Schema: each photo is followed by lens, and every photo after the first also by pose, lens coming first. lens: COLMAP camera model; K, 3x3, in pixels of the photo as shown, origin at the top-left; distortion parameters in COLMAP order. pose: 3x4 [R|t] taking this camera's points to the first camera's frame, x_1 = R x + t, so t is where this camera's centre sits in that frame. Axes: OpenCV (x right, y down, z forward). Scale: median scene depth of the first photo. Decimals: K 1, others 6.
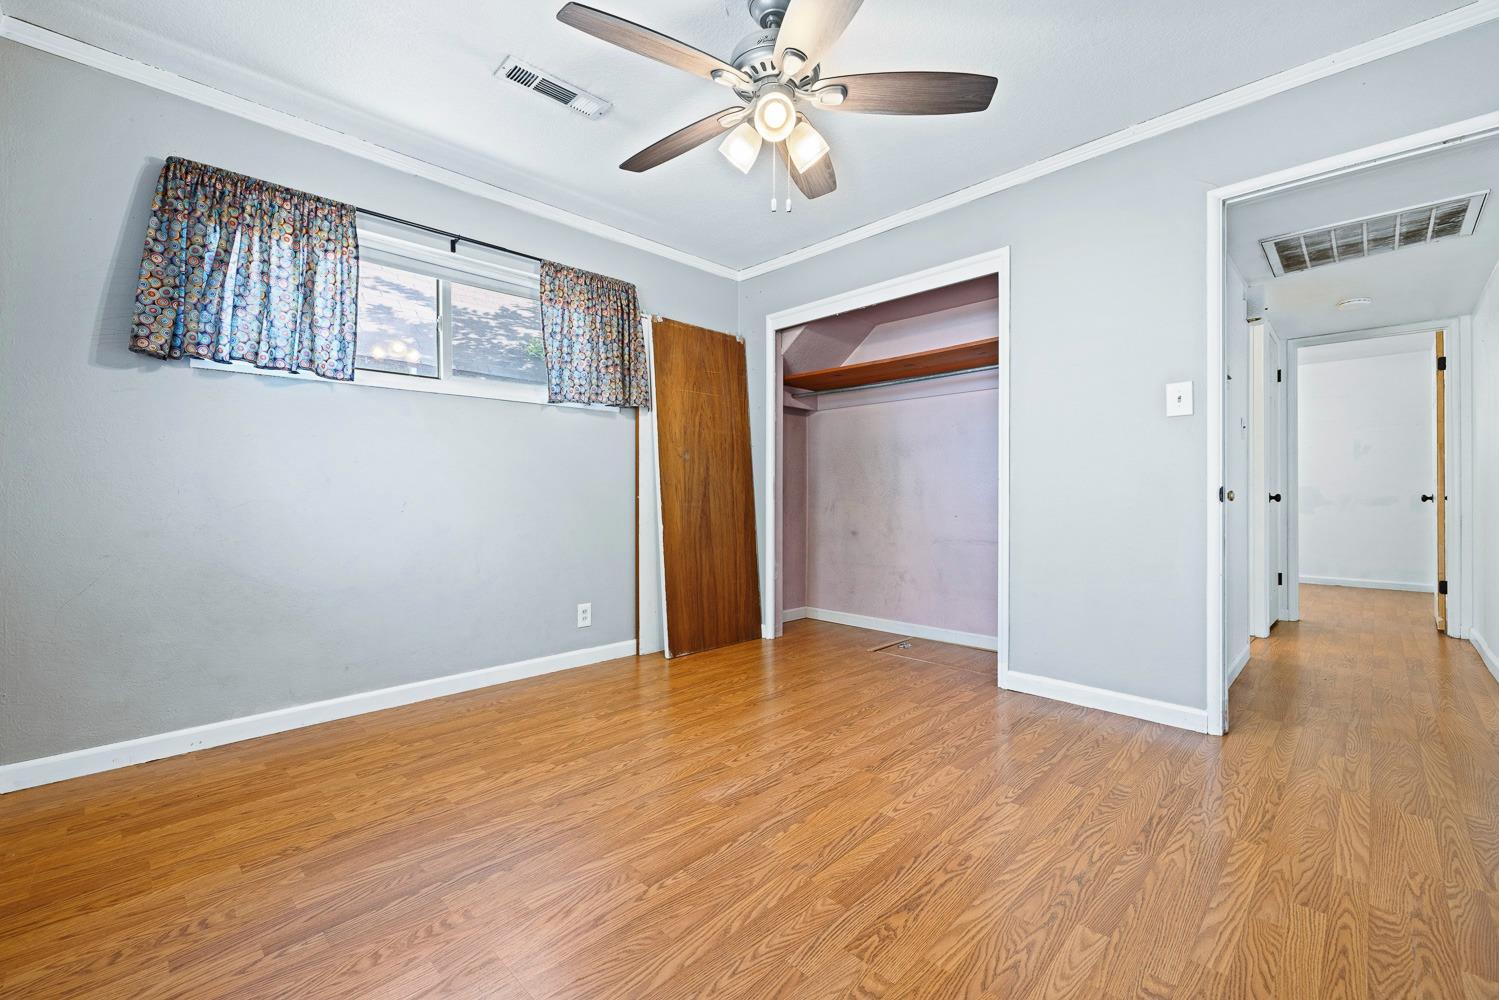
lens RADIAL K [[646.8, 0, 747.7], [0, 646.8, 480.5], [0, 0, 1]] dist [0.002024, 0.000024]
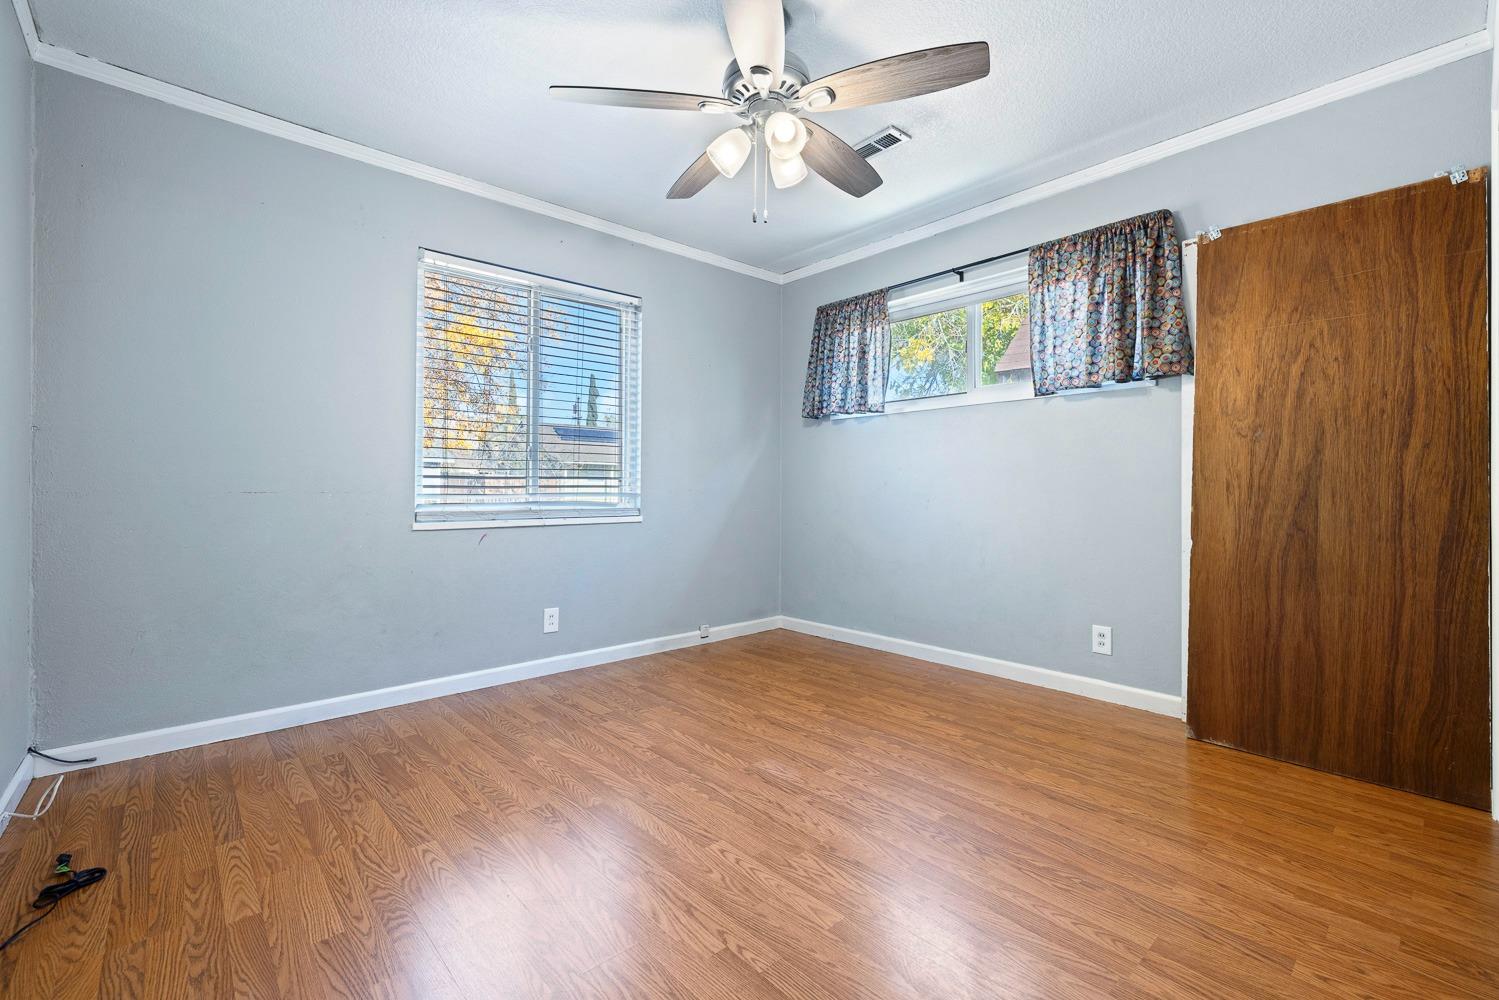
lens RADIAL K [[645.4, 0, 731.6], [0, 645.4, 460.5], [0, 0, 1]] dist [-0.000192, 0.000159]
pose [[-0.085296, -0.043296, -0.995414, 0.791197], [0.019248, 0.998797, -0.045092, 0.008567], [0.996170, -0.023006, -0.084360, 0.765850]]
